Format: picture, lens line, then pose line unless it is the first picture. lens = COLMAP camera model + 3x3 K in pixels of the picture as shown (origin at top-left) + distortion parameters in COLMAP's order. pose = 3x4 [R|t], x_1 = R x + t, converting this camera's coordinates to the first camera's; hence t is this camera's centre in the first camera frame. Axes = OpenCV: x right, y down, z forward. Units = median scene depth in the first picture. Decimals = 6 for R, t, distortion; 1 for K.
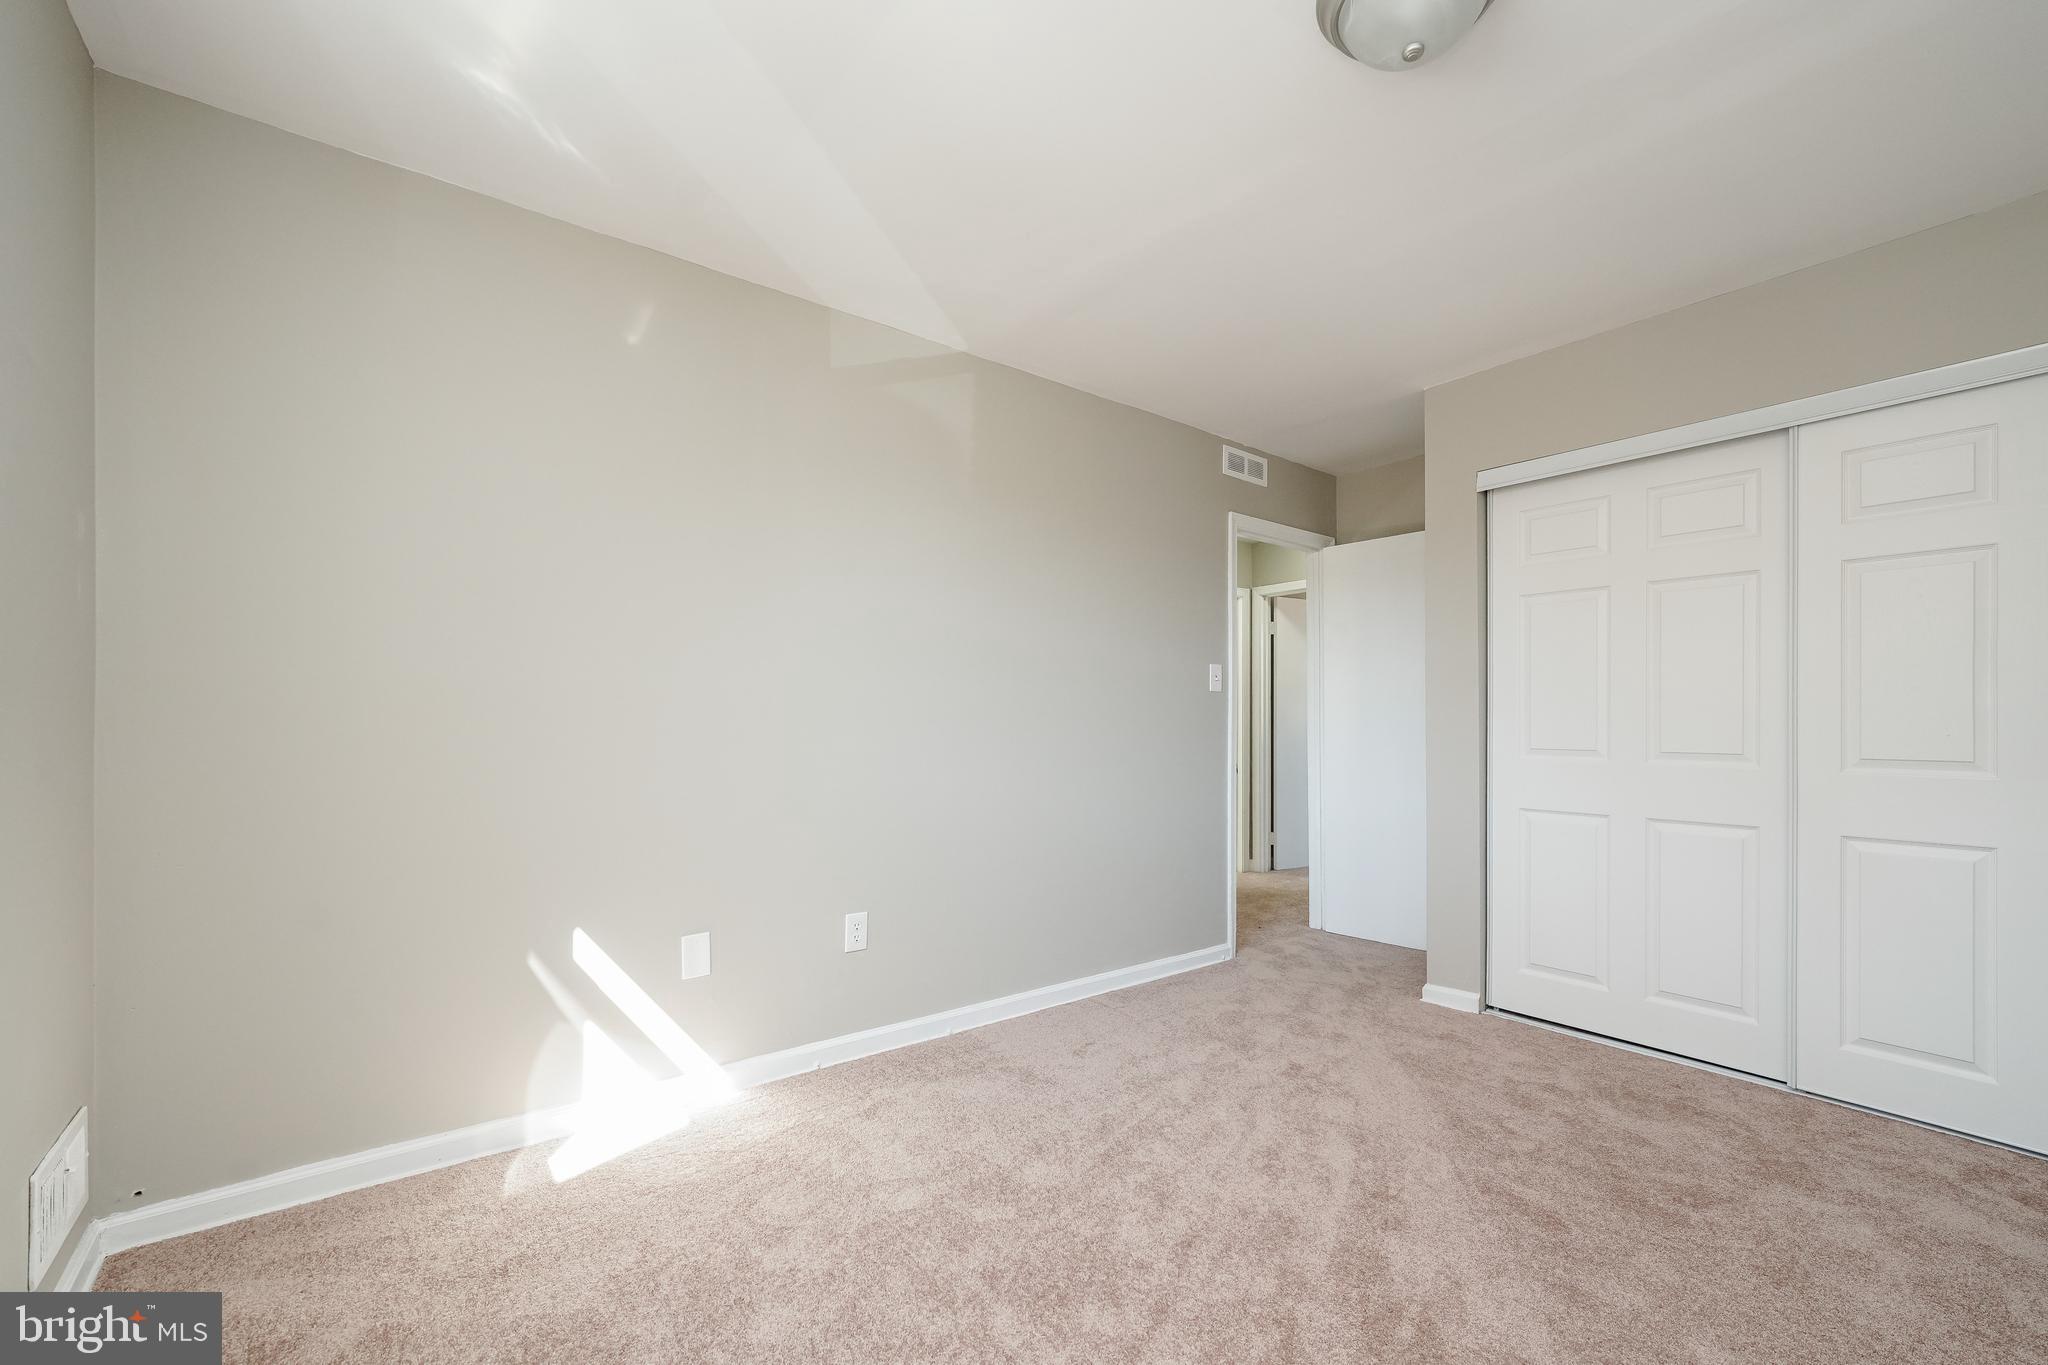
lens RADIAL K [[836.2, 0, 1025.5], [0, 836.2, 722.4], [0, 0, 1]] dist [-0.000503, -0.000070]
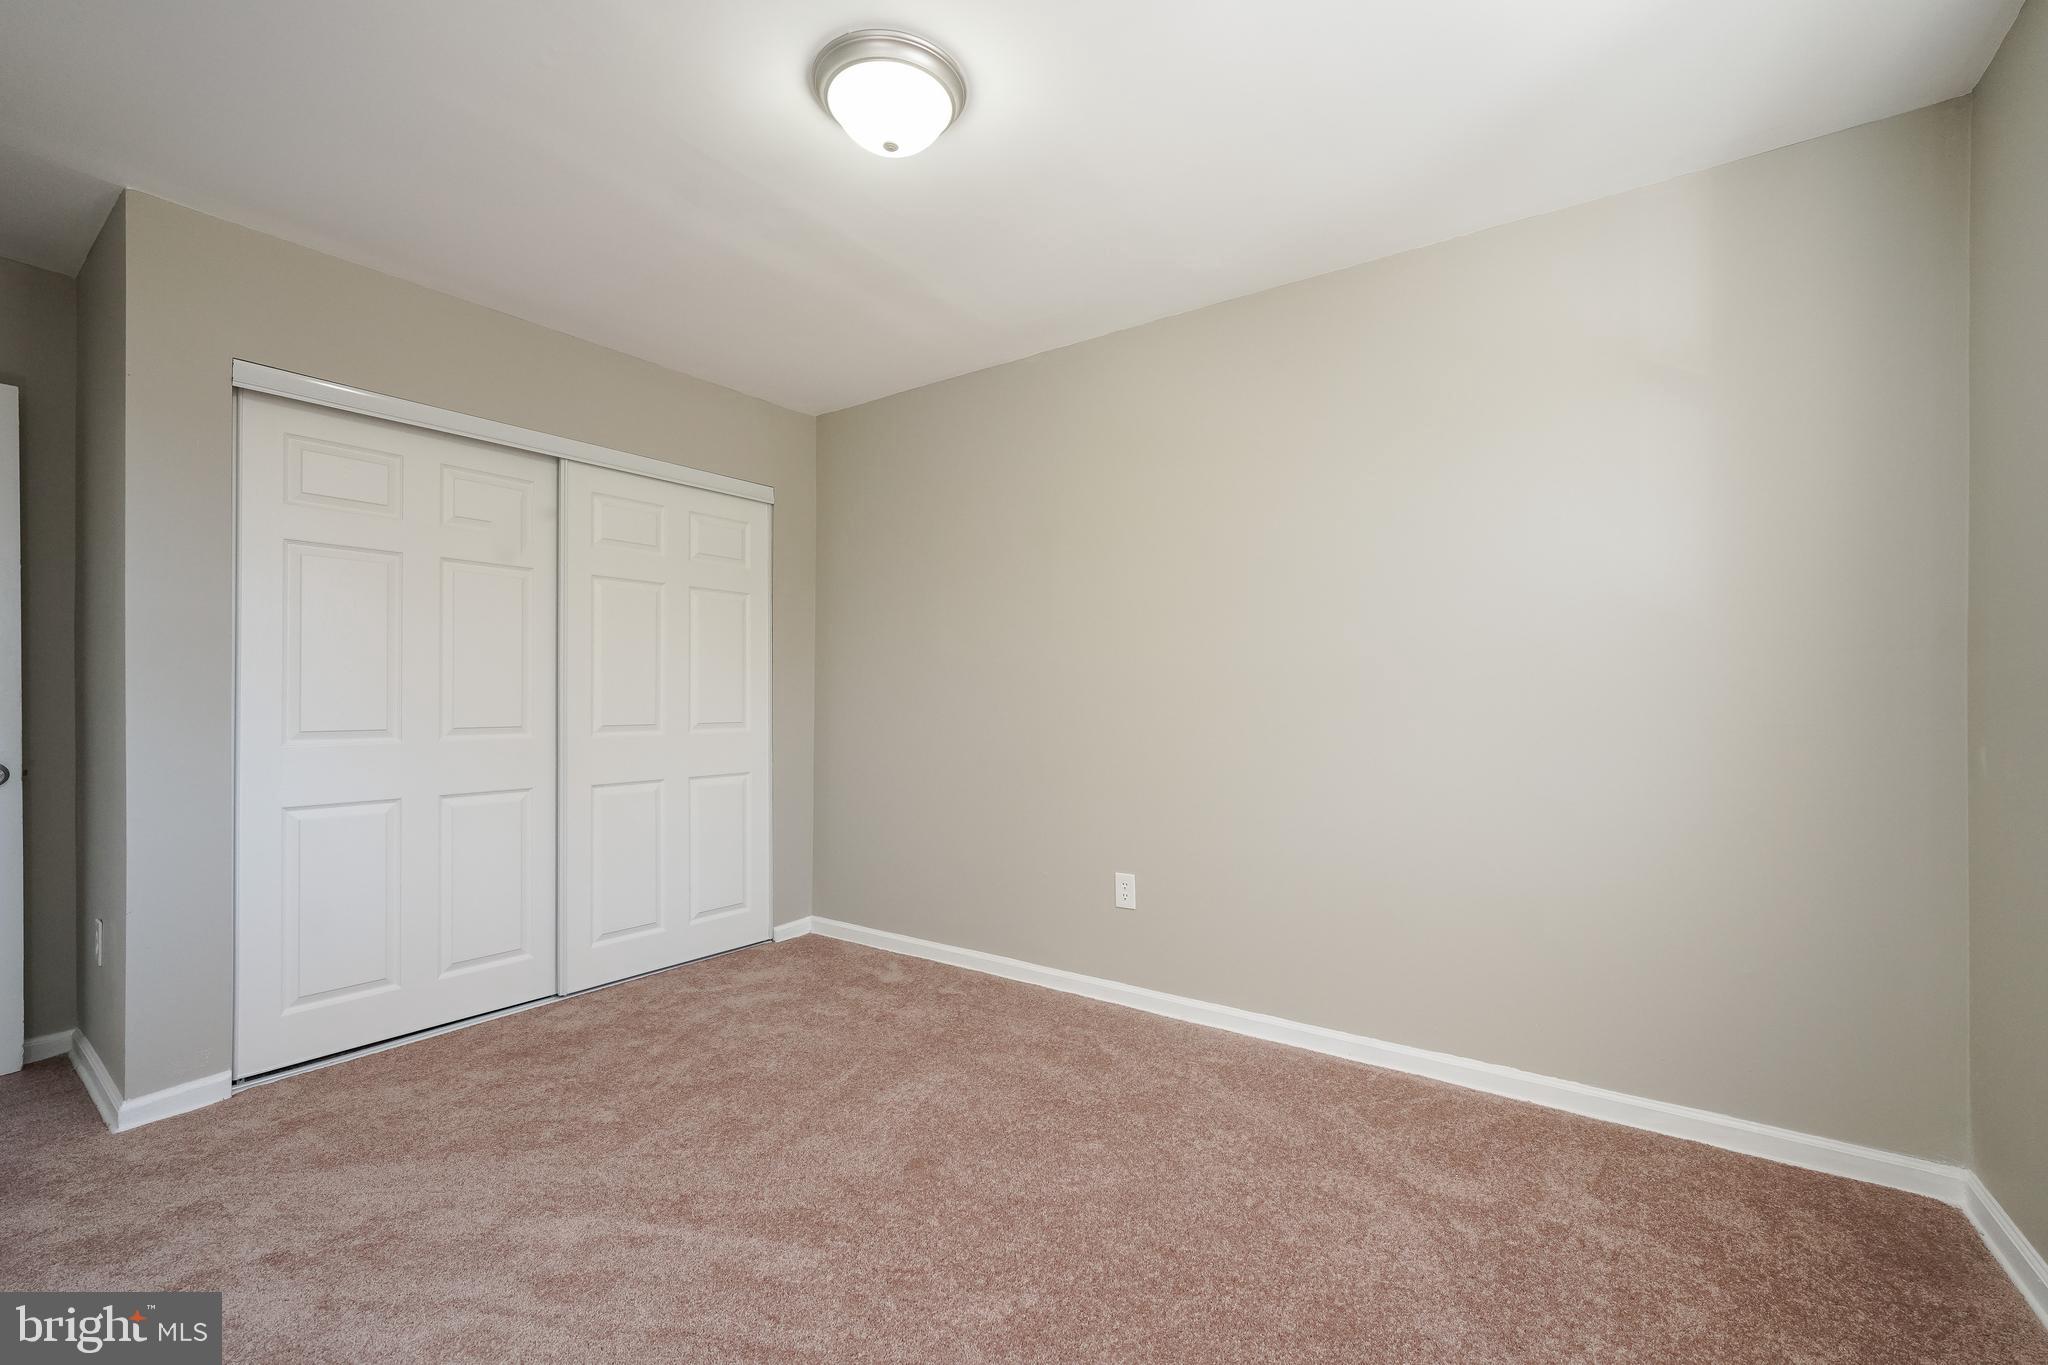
lens RADIAL K [[846.7, 0, 1017.7], [0, 846.7, 698.0], [0, 0, 1]] dist [-0.000177, 0.000495]
pose [[-0.281143, -0.001852, 0.959664, -0.397739], [-0.002303, 0.999997, 0.001255, -0.003114], [-0.959663, -0.001857, -0.281146, 0.603430]]
